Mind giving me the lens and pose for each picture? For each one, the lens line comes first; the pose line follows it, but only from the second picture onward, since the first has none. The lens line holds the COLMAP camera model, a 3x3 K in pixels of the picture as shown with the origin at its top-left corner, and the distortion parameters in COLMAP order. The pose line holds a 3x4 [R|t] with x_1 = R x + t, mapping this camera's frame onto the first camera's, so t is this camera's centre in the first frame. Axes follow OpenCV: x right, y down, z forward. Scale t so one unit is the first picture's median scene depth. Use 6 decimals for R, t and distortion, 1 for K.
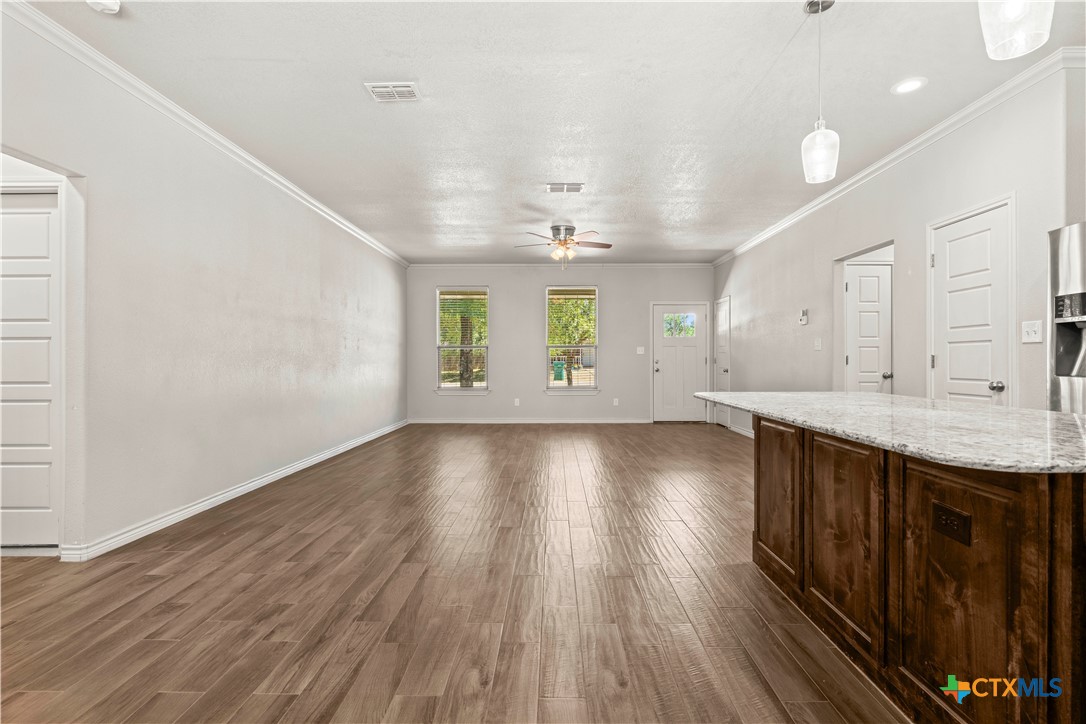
lens RADIAL K [[507.8, 0, 545.5], [0, 507.8, 362.1], [0, 0, 1]] dist [-0.001004, -0.000481]
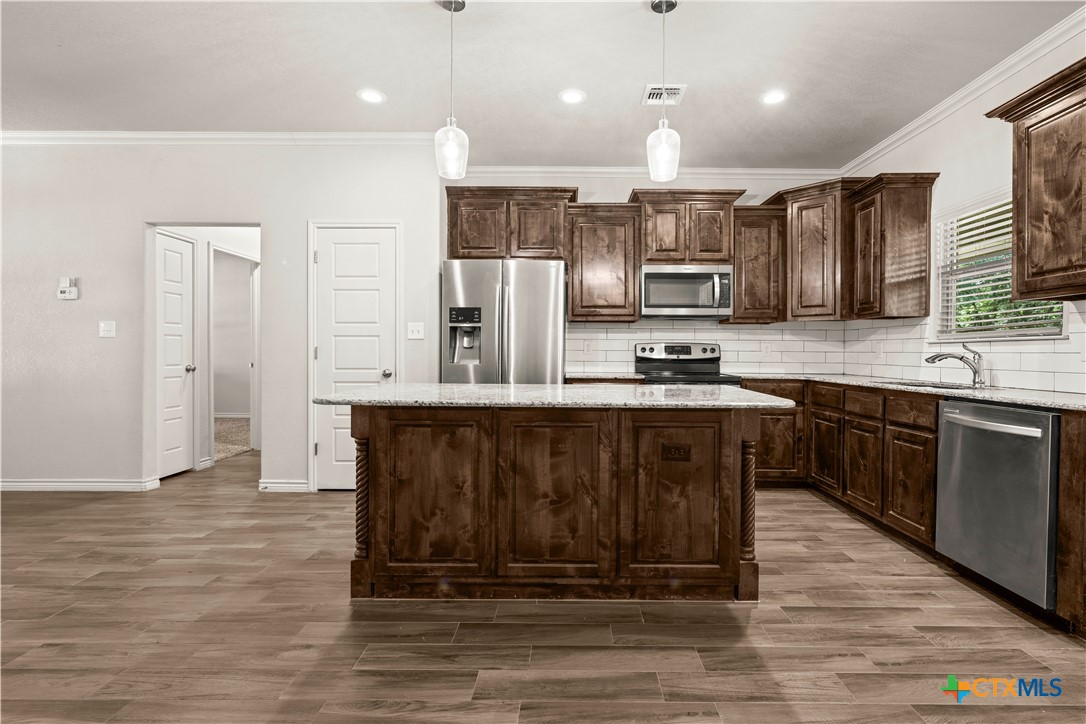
lens RADIAL K [[507.8, 0, 575.0], [0, 507.8, 357.9], [0, 0, 1]] dist [-0.001004, -0.000481]
pose [[-0.016306, -0.012198, 0.999793, -0.445372], [-0.001573, 0.999925, 0.012174, -0.006860], [-0.999866, -0.001374, -0.016324, 0.704100]]
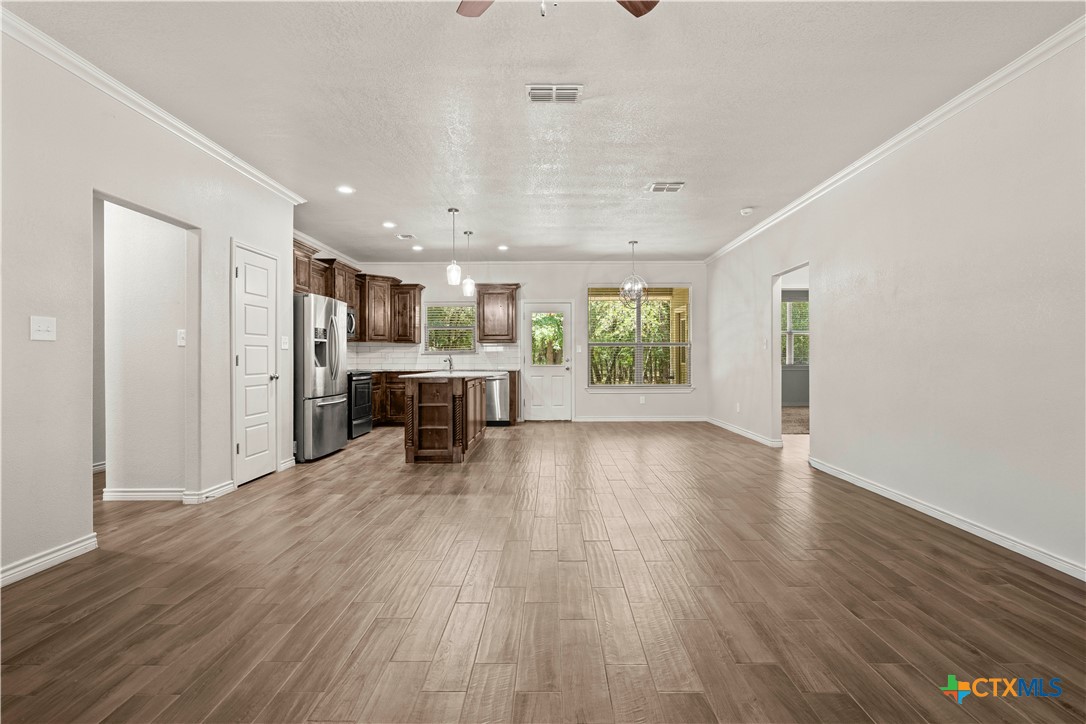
lens RADIAL K [[507.8, 0, 549.8], [0, 507.8, 357.1], [0, 0, 1]] dist [-0.001004, -0.000481]
pose [[-0.999931, 0.003246, -0.011269, 0.099546], [0.003235, 0.999994, 0.001012, -0.011952], [0.011272, 0.000976, -0.999936, 3.152904]]
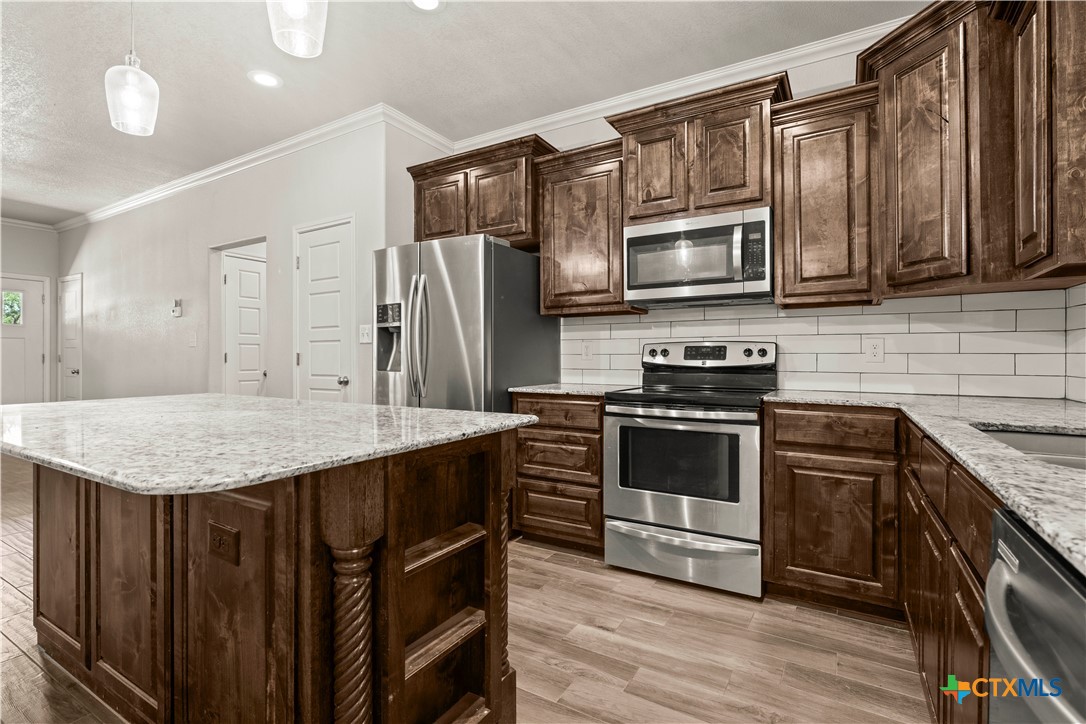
lens RADIAL K [[507.8, 0, 551.2], [0, 507.8, 358.0], [0, 0, 1]] dist [-0.001004, -0.000481]
pose [[0.496506, -0.000169, 0.868033, 0.164473], [0.003325, 0.999993, -0.001707, 0.000093], [-0.868027, 0.003734, 0.496503, 0.037277]]
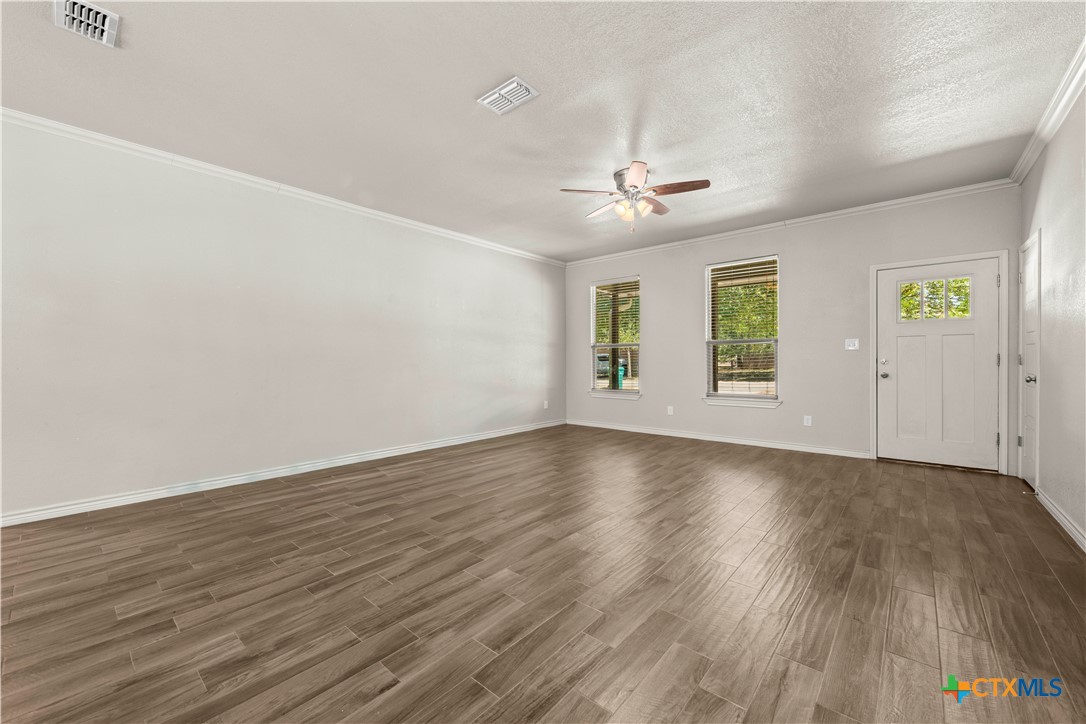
lens RADIAL K [[426.3, 0, 549.9], [0, 426.3, 360.7], [0, 0, 1]] dist [0.001992, -0.000169]
pose [[0.765770, -0.000561, -0.643114, 0.829589], [0.001386, 0.999999, 0.000778, -0.009811], [0.643113, -0.001487, 0.765770, 1.161979]]
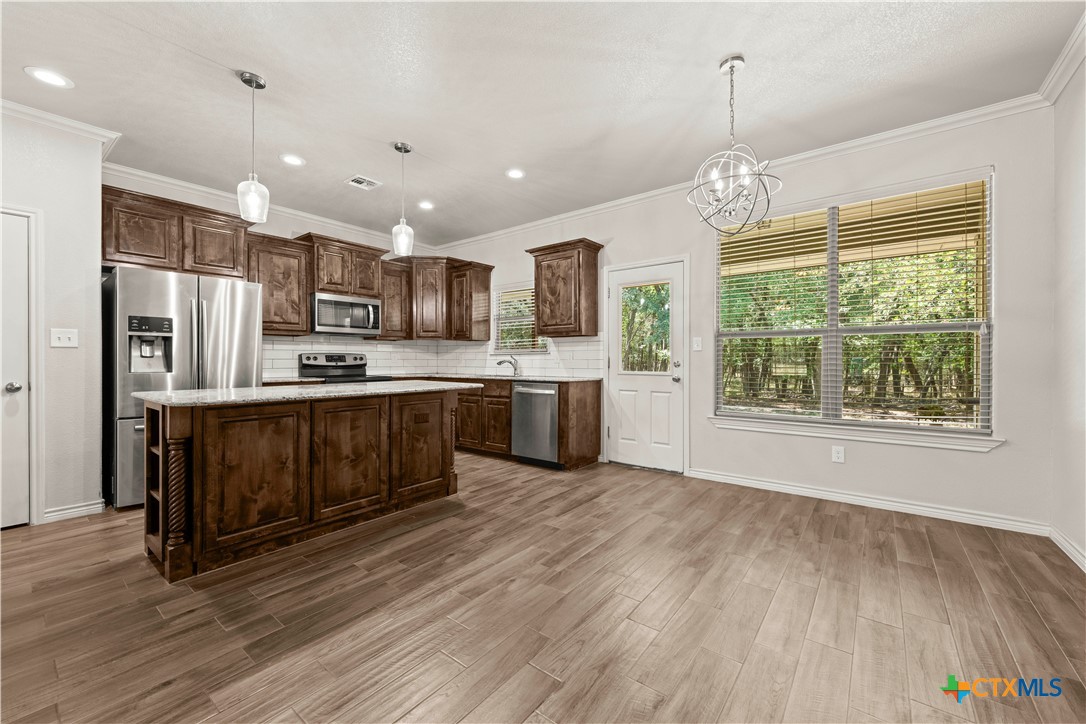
lens RADIAL K [[426.3, 0, 548.7], [0, 426.3, 359.7], [0, 0, 1]] dist [0.001992, -0.000169]
pose [[-0.799317, 0.000117, 0.600910, -0.639930], [0.002076, 0.999995, 0.002568, -0.010441], [-0.600906, 0.003300, -0.799313, 1.296132]]
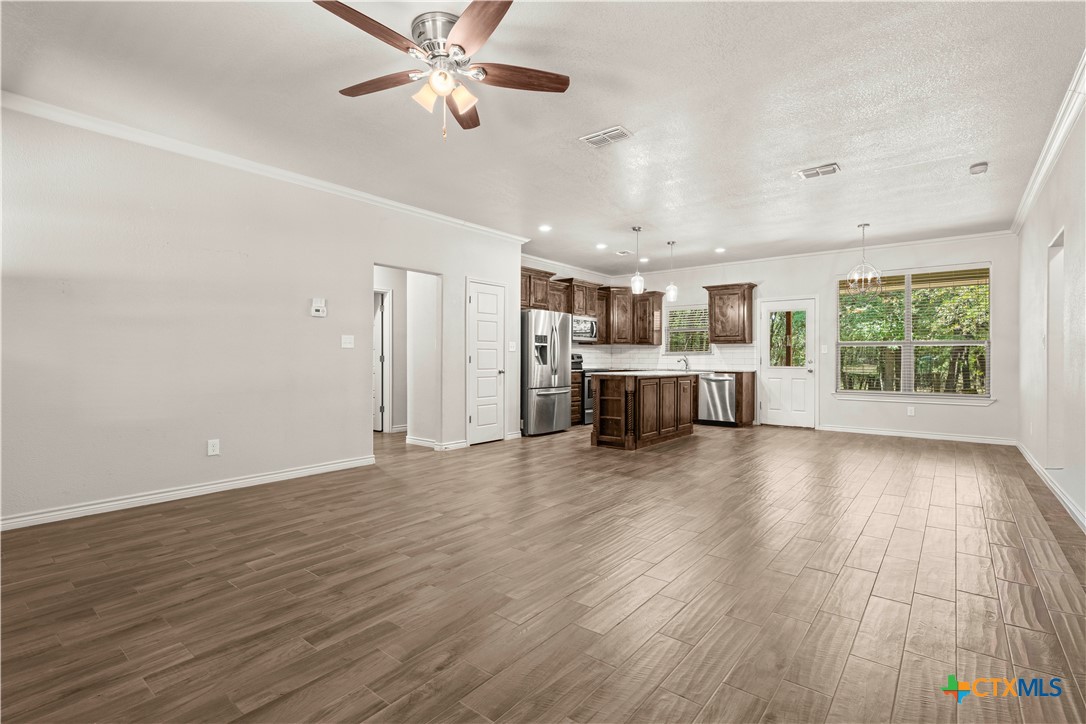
lens RADIAL K [[507.8, 0, 547.2], [0, 507.8, 355.7], [0, 0, 1]] dist [-0.001004, -0.000481]
pose [[-0.788936, 0.001735, 0.614473, -0.701184], [-0.000529, 0.999994, -0.003503, -0.011957], [-0.614475, -0.003089, -0.788930, 3.183737]]
